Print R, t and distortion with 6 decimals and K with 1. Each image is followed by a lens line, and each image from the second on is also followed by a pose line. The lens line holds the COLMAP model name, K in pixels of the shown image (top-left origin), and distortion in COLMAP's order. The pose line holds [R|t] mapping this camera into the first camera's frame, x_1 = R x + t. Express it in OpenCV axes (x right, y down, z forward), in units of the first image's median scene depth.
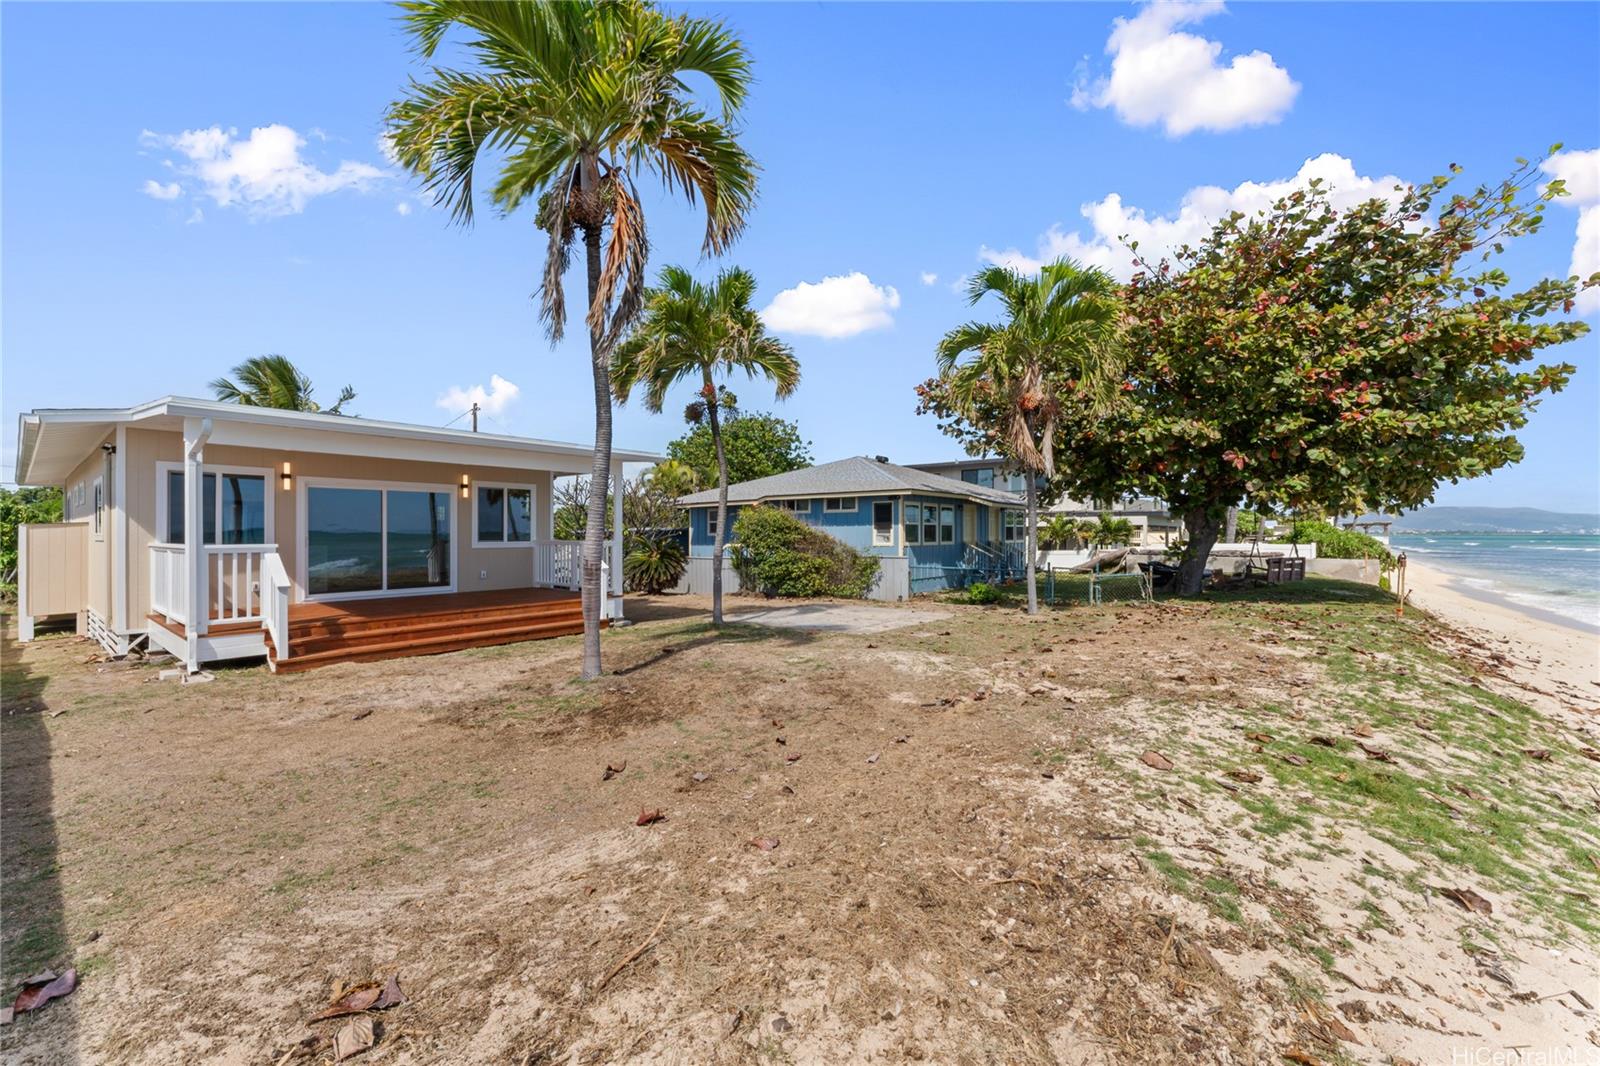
lens RADIAL K [[640.1, 0, 804.4], [0, 640.1, 533.1], [0, 0, 1]] dist [-0.001429, 0.000022]
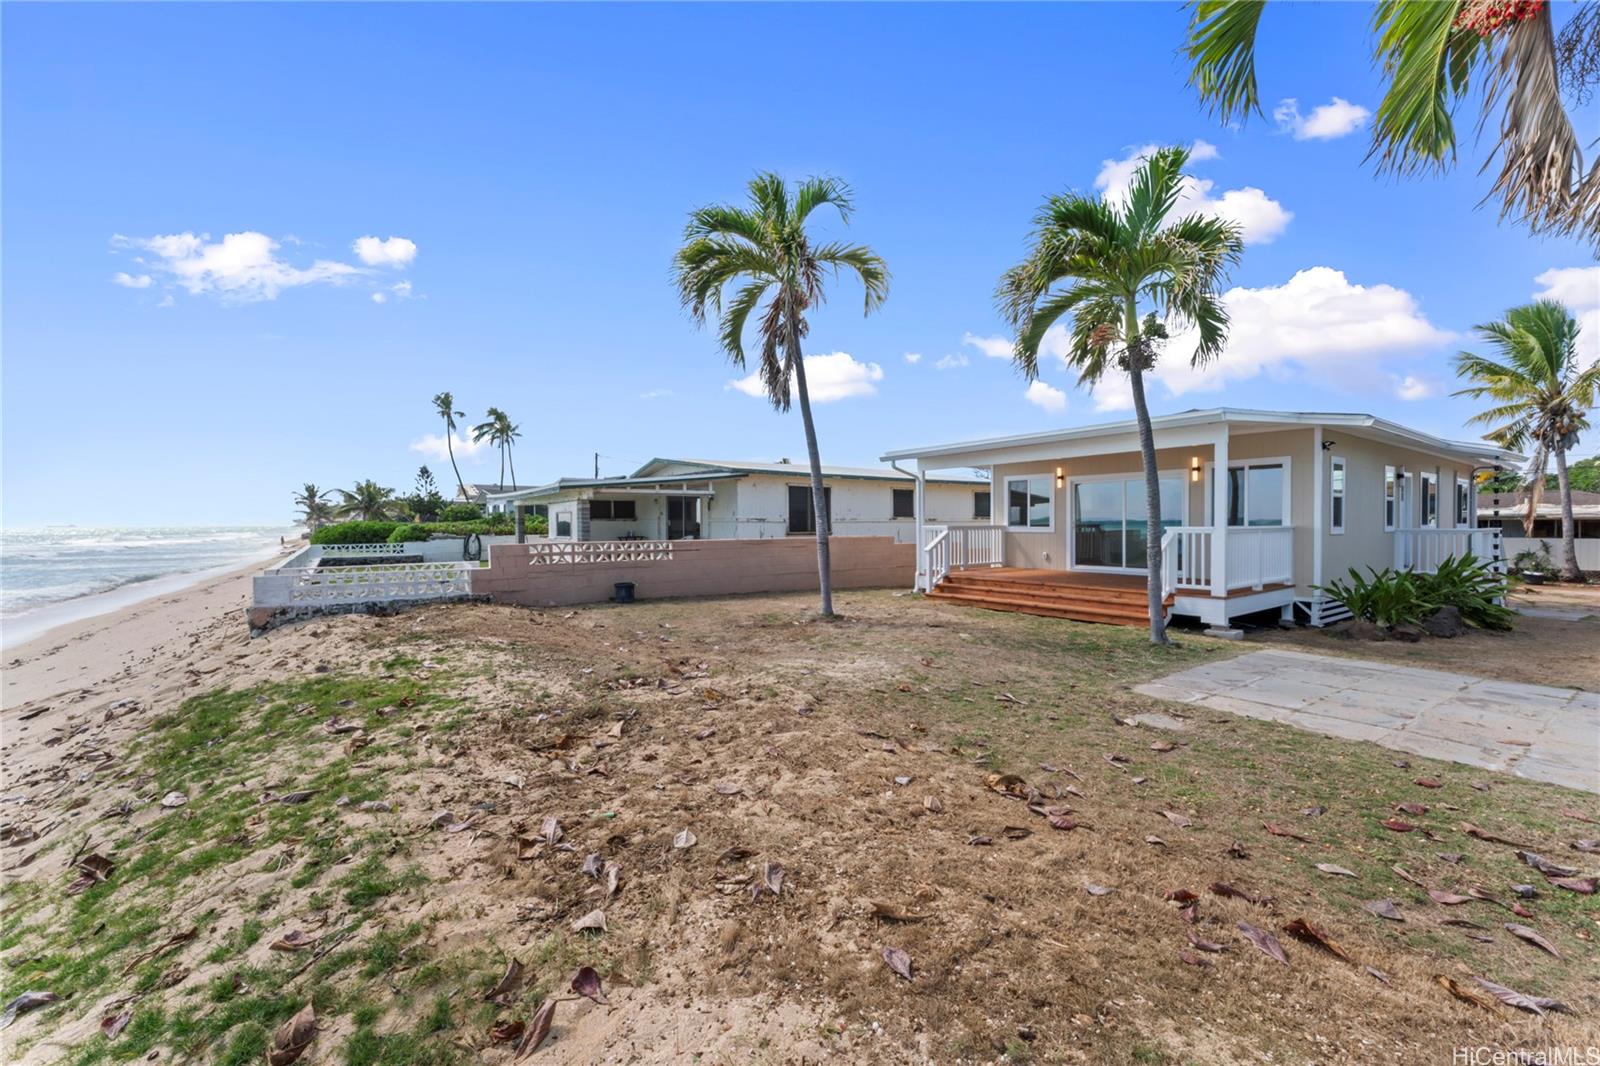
lens RADIAL K [[640.1, 0, 804.3], [0, 640.1, 529.9], [0, 0, 1]] dist [-0.001429, 0.000022]
pose [[-0.292171, 0.016169, -0.956229, 0.526359], [0.009754, 0.999855, 0.013927, 0.001009], [0.956316, -0.005258, -0.292286, 0.646801]]
